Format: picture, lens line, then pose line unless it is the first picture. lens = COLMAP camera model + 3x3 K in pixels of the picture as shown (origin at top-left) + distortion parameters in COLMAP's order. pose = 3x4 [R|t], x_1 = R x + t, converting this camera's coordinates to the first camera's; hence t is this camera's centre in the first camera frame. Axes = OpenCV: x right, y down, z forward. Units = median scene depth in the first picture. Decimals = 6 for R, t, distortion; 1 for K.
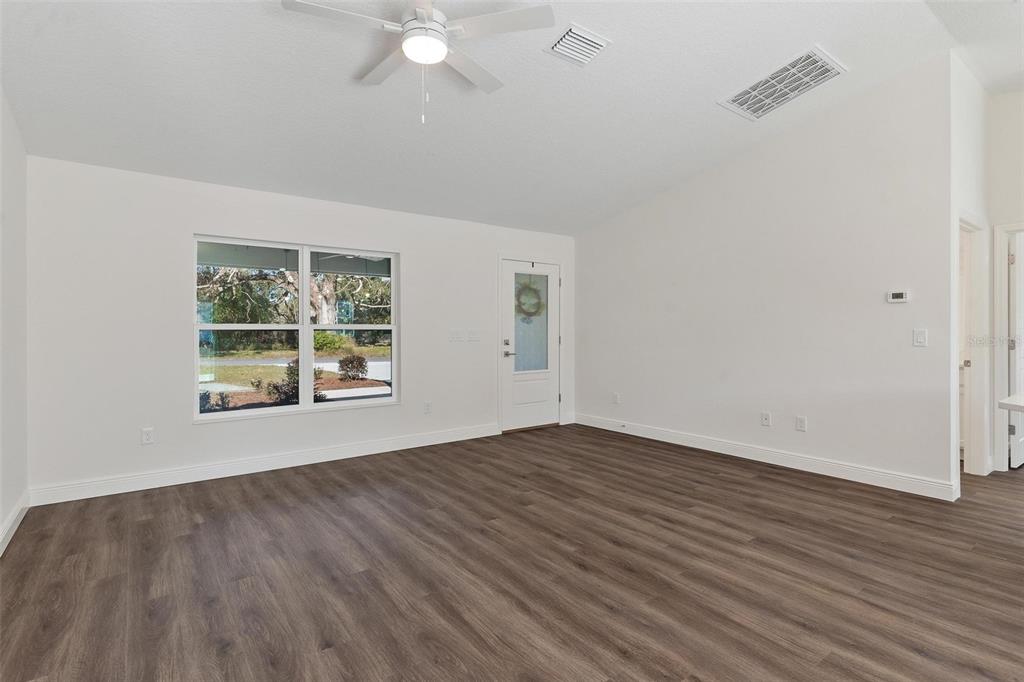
lens RADIAL K [[501.7, 0, 510.0], [0, 501.7, 329.7], [0, 0, 1]] dist [0.003033, 0.000272]
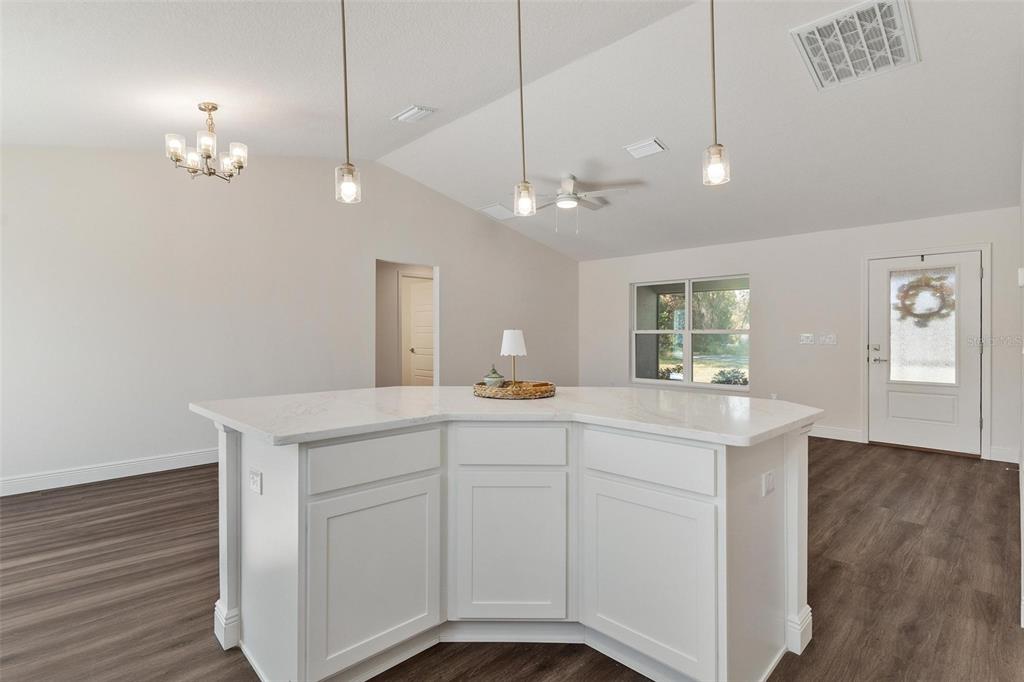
lens RADIAL K [[510.8, 0, 512.0], [0, 510.8, 341.0], [0, 0, 1]] dist [0.001352, -0.000185]
pose [[0.139196, 0.013795, -0.990169, 1.040145], [-0.003764, 0.999903, 0.013401, 0.003282], [0.990258, 0.001861, 0.139234, 0.246881]]
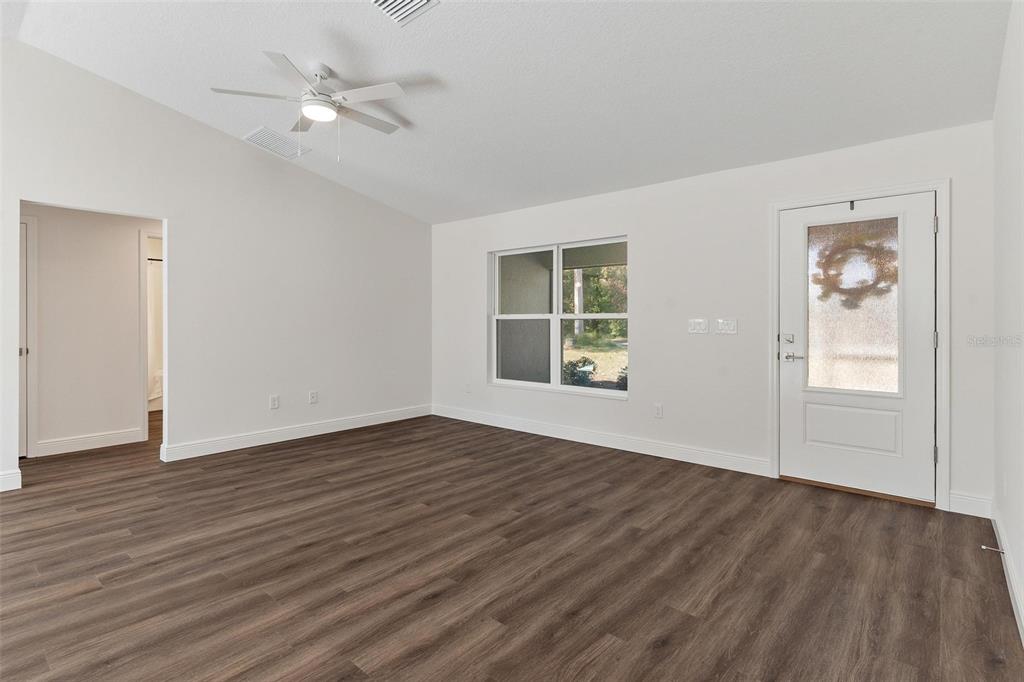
lens RADIAL K [[508.6, 0, 515.1], [0, 508.6, 326.2], [0, 0, 1]] dist [-0.000941, -0.000310]
pose [[0.216375, 0.012779, -0.976227, 0.680224], [-0.002283, 0.999918, 0.012583, 0.002270], [0.976308, -0.000494, 0.216387, 0.646026]]
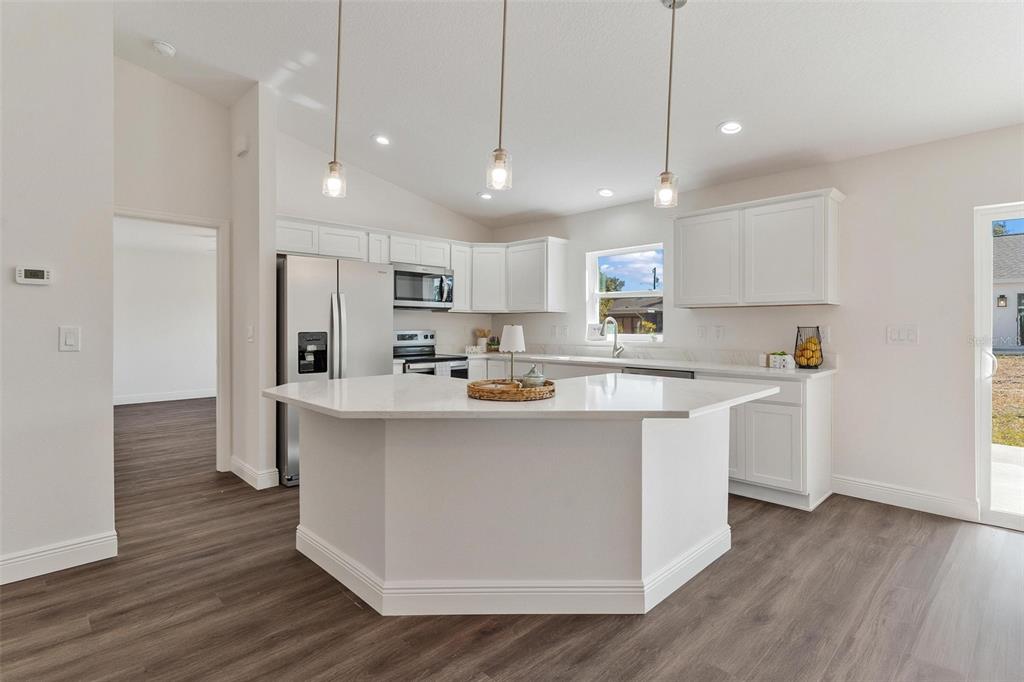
lens RADIAL K [[501.7, 0, 510.0], [0, 501.7, 329.7], [0, 0, 1]] dist [0.003033, 0.000272]
pose [[-0.134171, -0.003042, 0.990954, 0.042630], [0.000229, 0.999995, 0.003101, 0.001295], [-0.990958, 0.000643, -0.134169, 0.388680]]
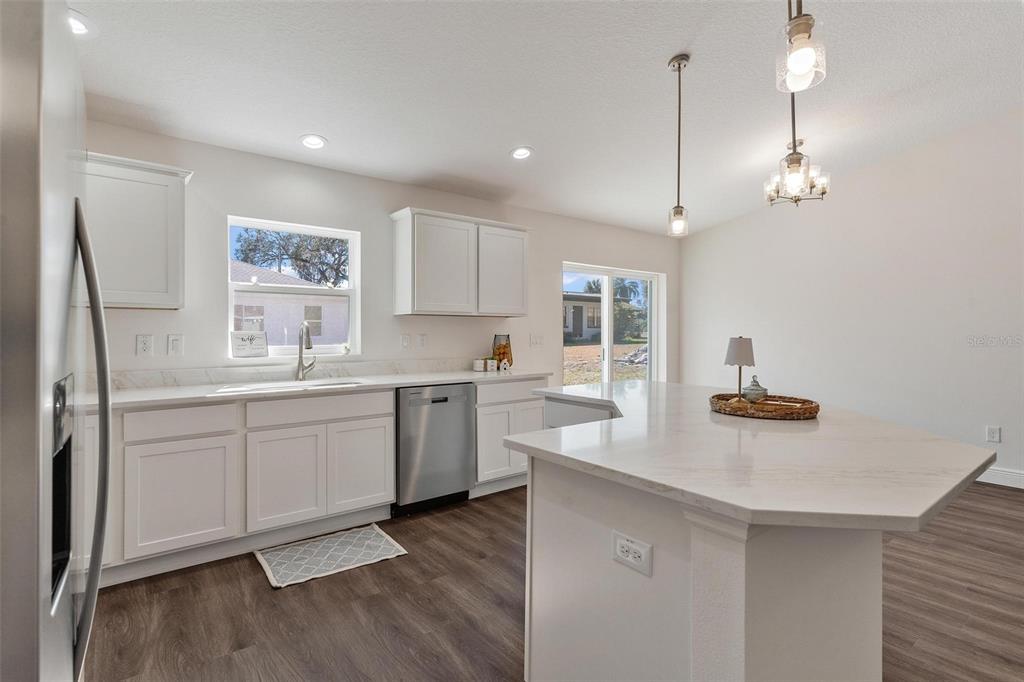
lens RADIAL K [[501.7, 0, 510.0], [0, 501.7, 329.7], [0, 0, 1]] dist [0.003033, 0.000272]
pose [[-0.999599, 0.002423, -0.028200, 0.756988], [0.002547, 0.999987, -0.004393, -0.006294], [0.028189, -0.004463, -0.999593, 0.764669]]
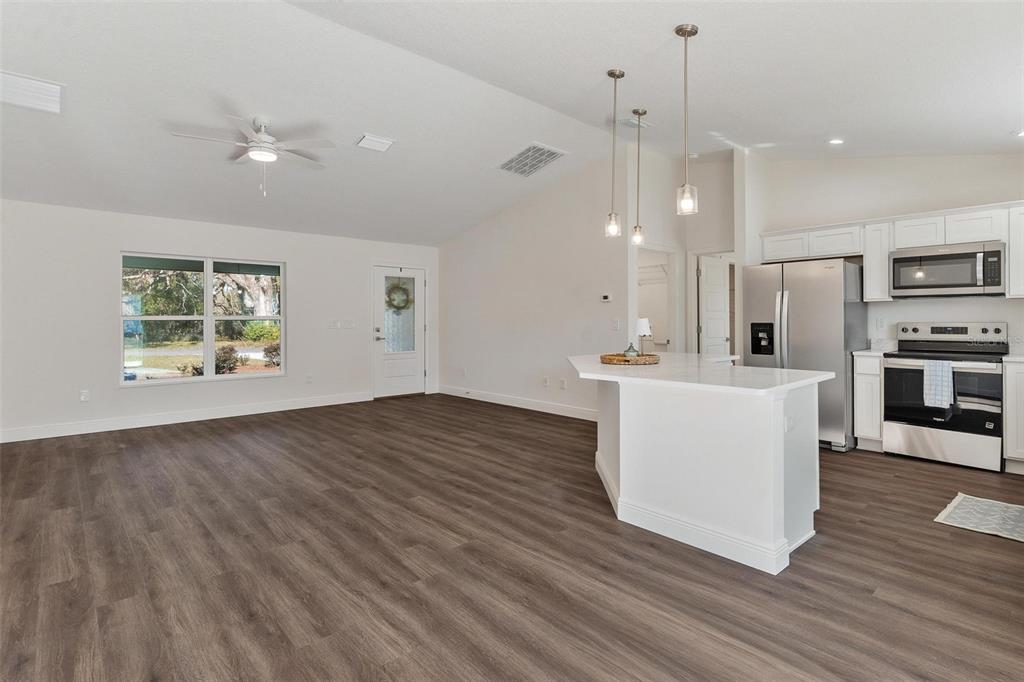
lens RADIAL K [[506.3, 0, 512.2], [0, 506.3, 318.6], [0, 0, 1]] dist [0.002345, 0.000473]
pose [[0.995954, -0.000290, 0.089869, 0.276025], [0.000615, 0.999993, -0.003590, 0.002145], [-0.089867, 0.003631, 0.995947, -0.420016]]
